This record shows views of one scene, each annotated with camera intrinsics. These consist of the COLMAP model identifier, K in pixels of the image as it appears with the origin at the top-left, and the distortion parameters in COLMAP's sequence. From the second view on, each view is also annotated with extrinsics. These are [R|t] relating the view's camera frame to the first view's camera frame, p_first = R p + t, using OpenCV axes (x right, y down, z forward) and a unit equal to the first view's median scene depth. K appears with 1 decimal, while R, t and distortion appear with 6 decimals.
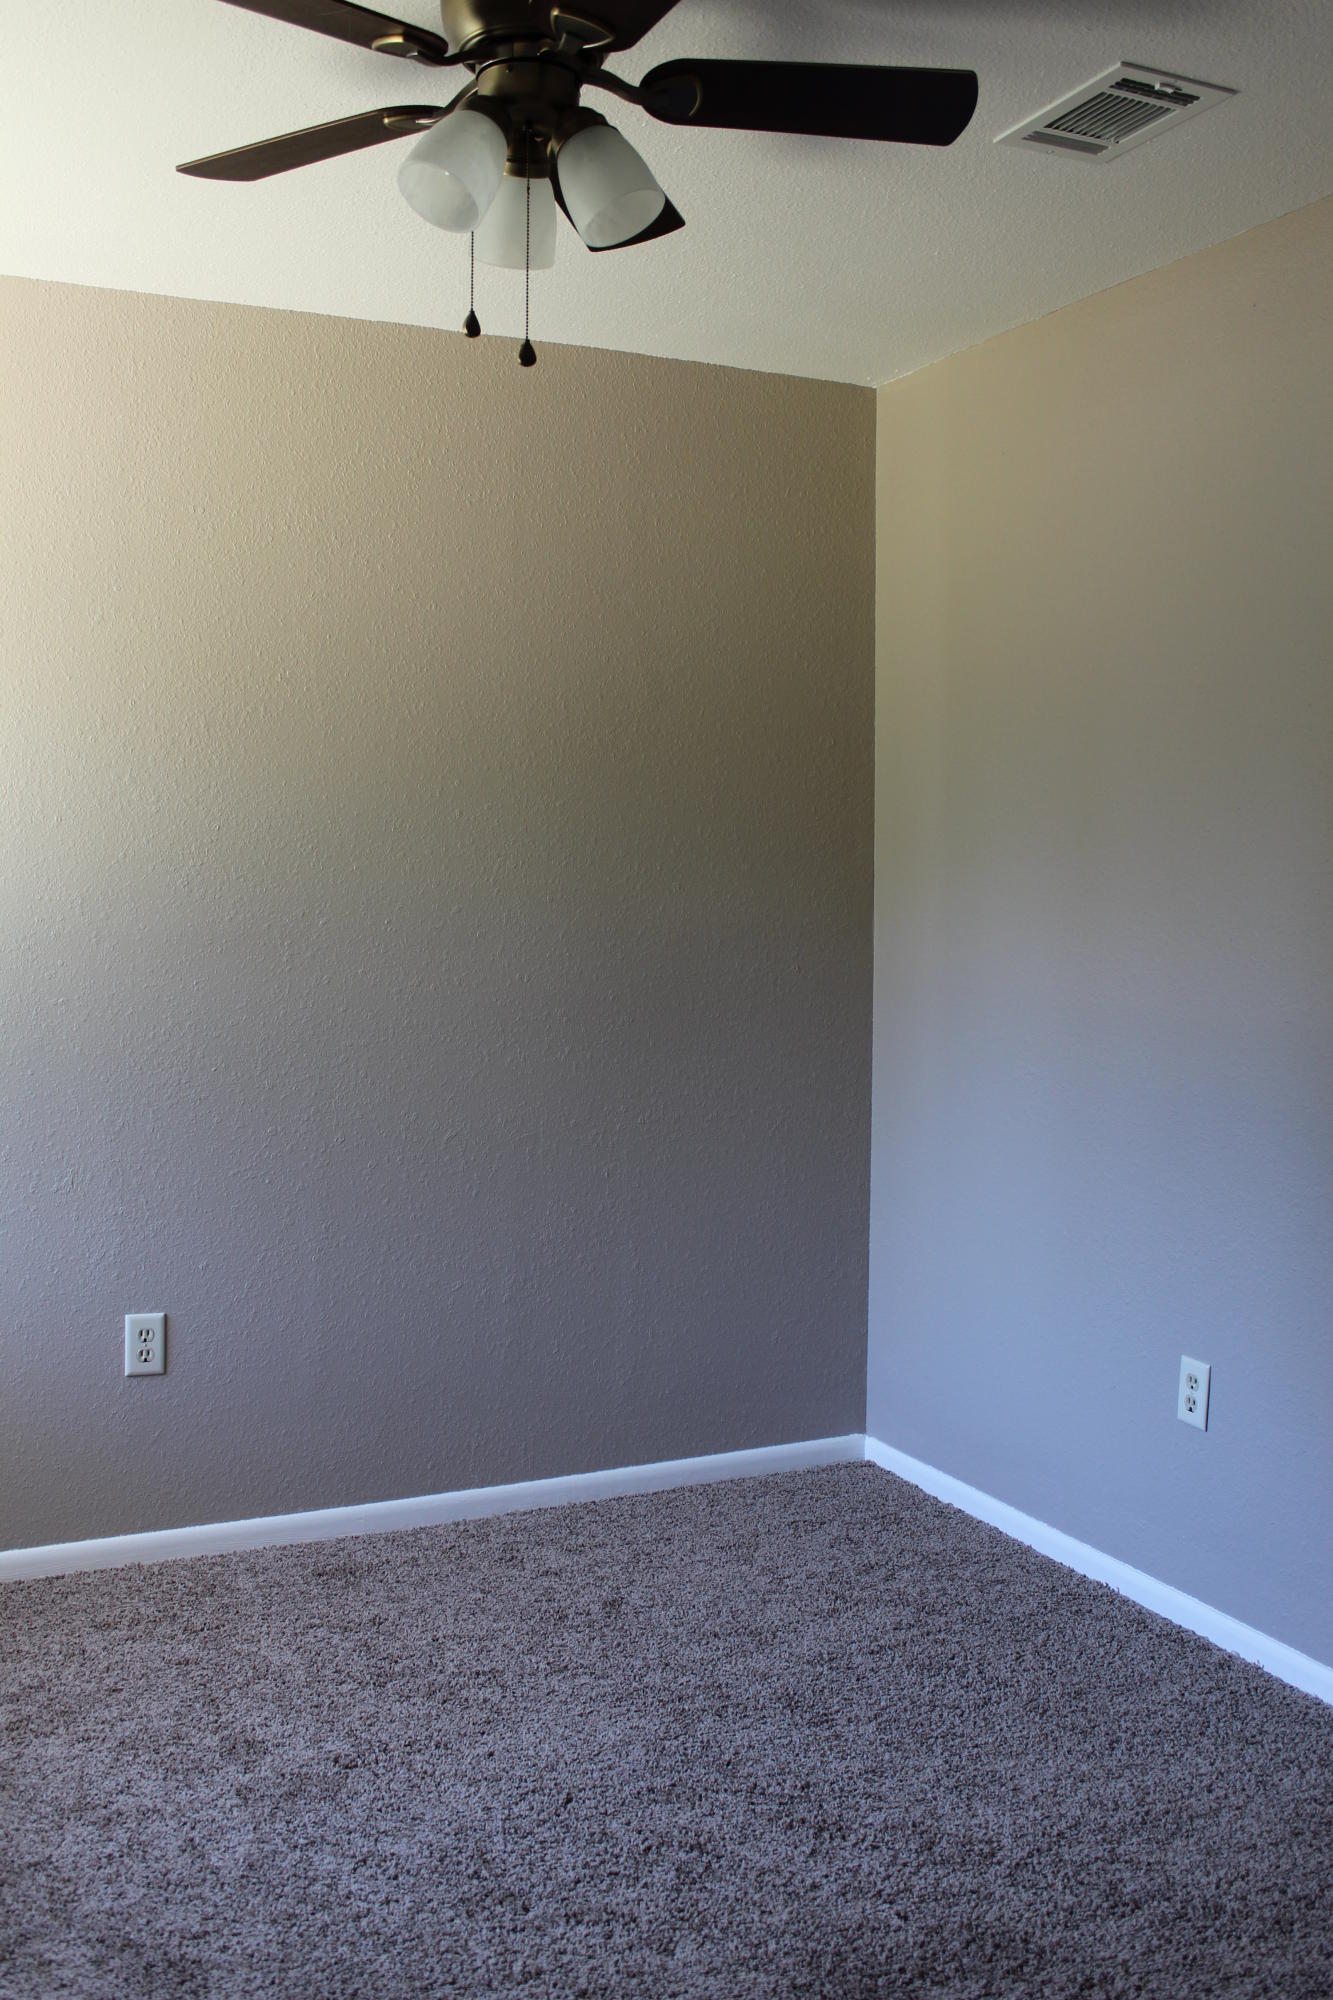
lens RADIAL K [[1863.2, 0, 666.5], [0, 1863.2, 1000.0], [0, 0, 1]] dist [-0.154207, 0.154672]
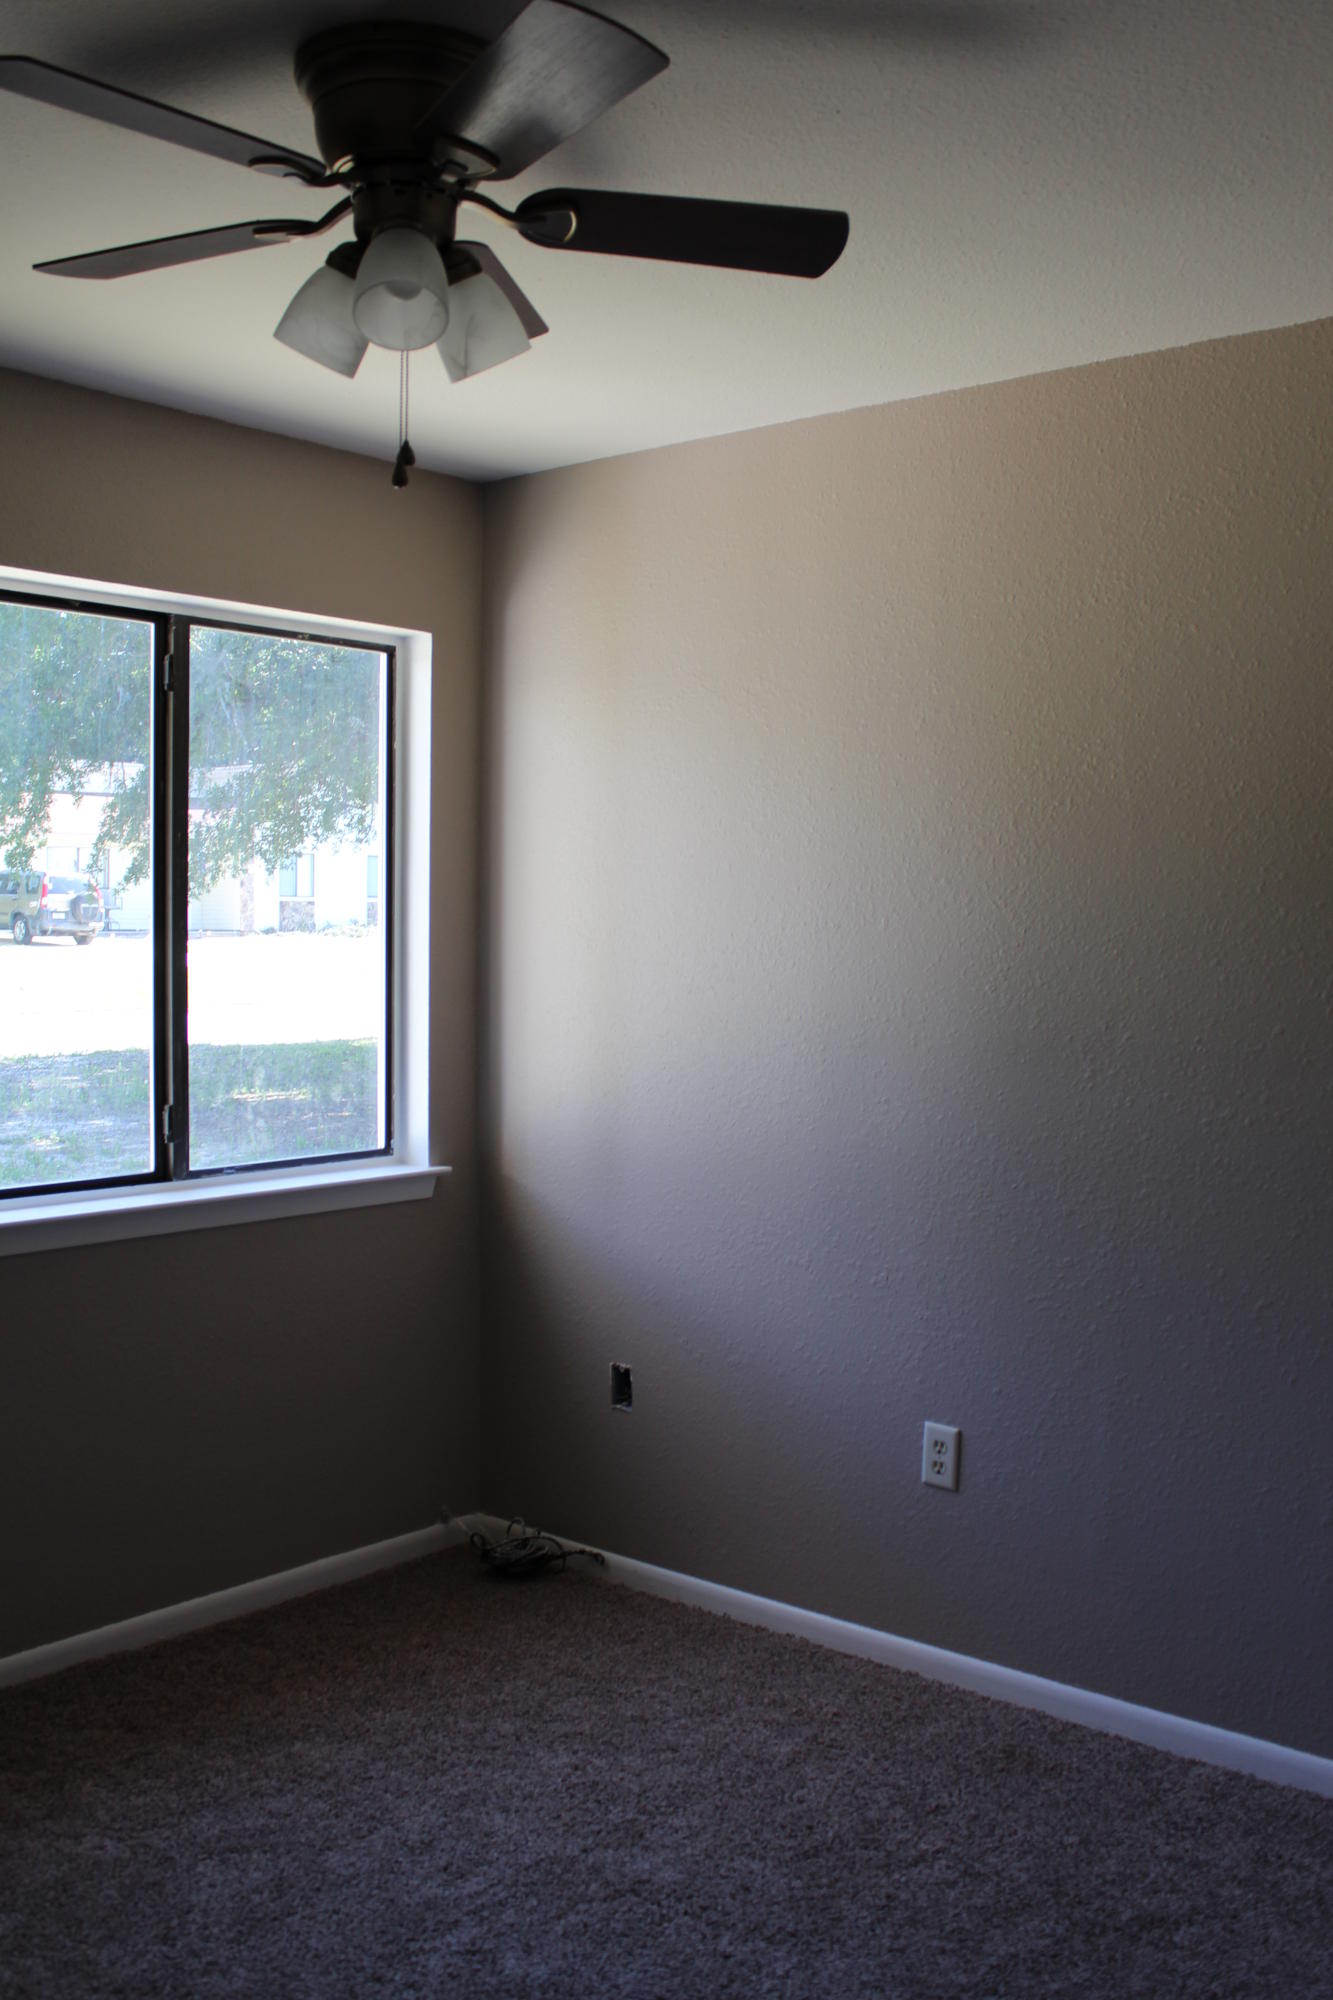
lens RADIAL K [[1863.2, 0, 666.5], [0, 1863.2, 1000.0], [0, 0, 1]] dist [-0.154207, 0.154672]
pose [[0.408221, 0.033408, -0.912271, 0.545133], [-0.069042, 0.997598, 0.005638, -0.050738], [0.910268, 0.060683, 0.409547, 0.448554]]
